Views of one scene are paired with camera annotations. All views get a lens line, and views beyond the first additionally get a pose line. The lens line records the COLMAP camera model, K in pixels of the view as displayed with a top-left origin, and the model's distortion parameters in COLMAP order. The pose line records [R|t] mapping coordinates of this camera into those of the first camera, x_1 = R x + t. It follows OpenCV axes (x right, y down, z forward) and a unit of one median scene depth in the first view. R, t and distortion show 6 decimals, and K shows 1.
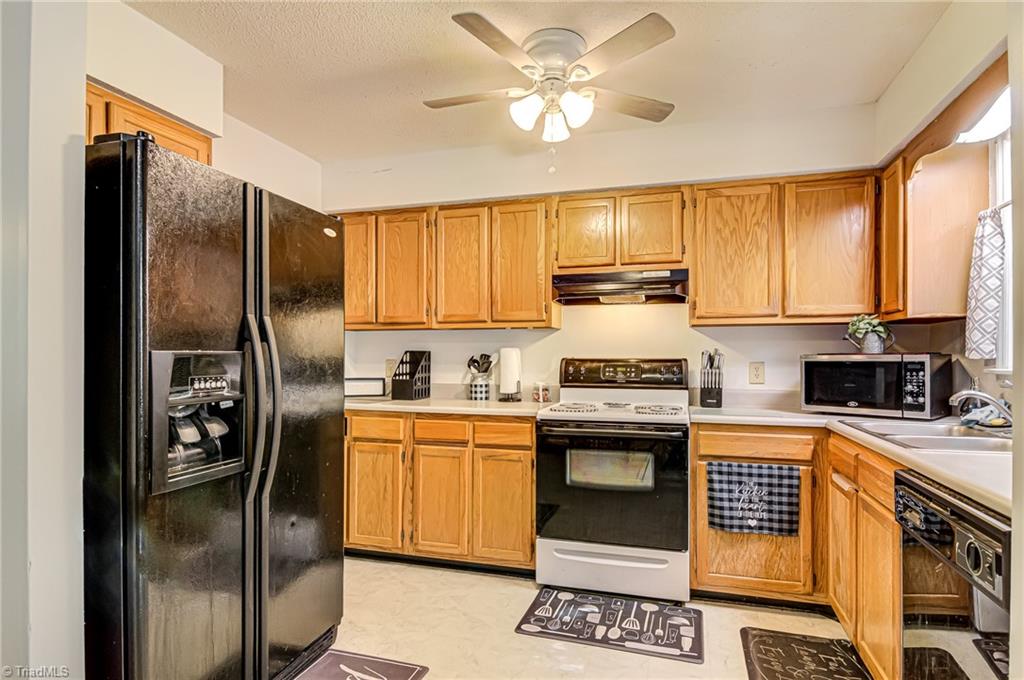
lens RADIAL K [[536.3, 0, 519.6], [0, 536.3, 350.7], [0, 0, 1]] dist [0.002707, -0.016250]
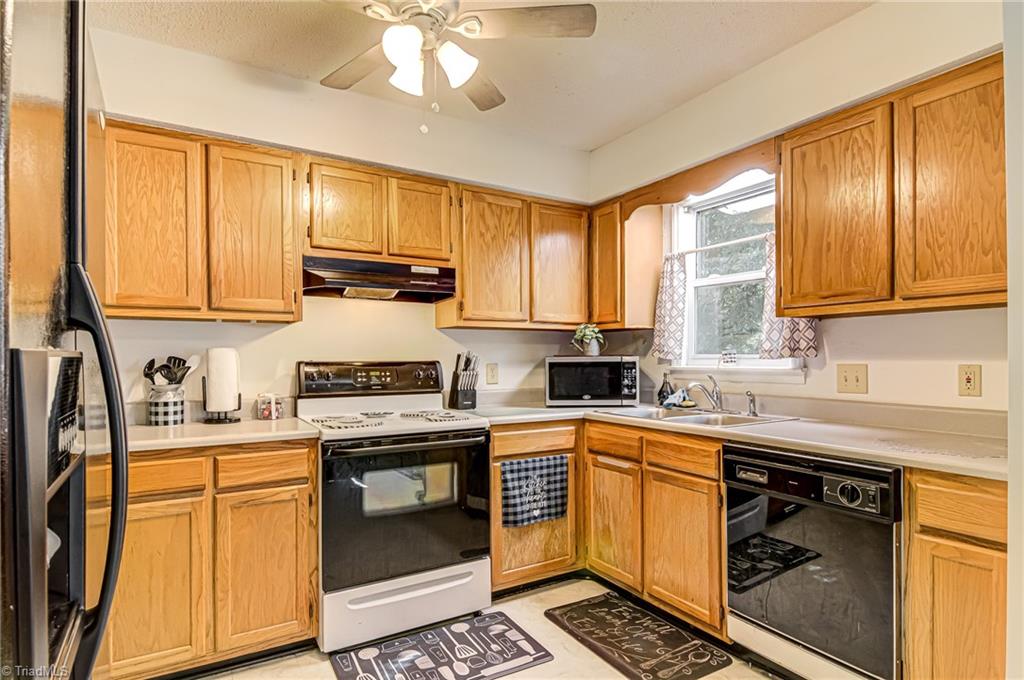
lens RADIAL K [[535.6, 0, 517.7], [0, 535.6, 356.0], [0, 0, 1]] dist [0.003977, -0.016331]
pose [[0.671848, -0.001401, 0.740688, -0.379671], [-0.003526, 0.999981, 0.005090, 0.000939], [-0.740681, -0.006031, 0.671830, 0.301171]]
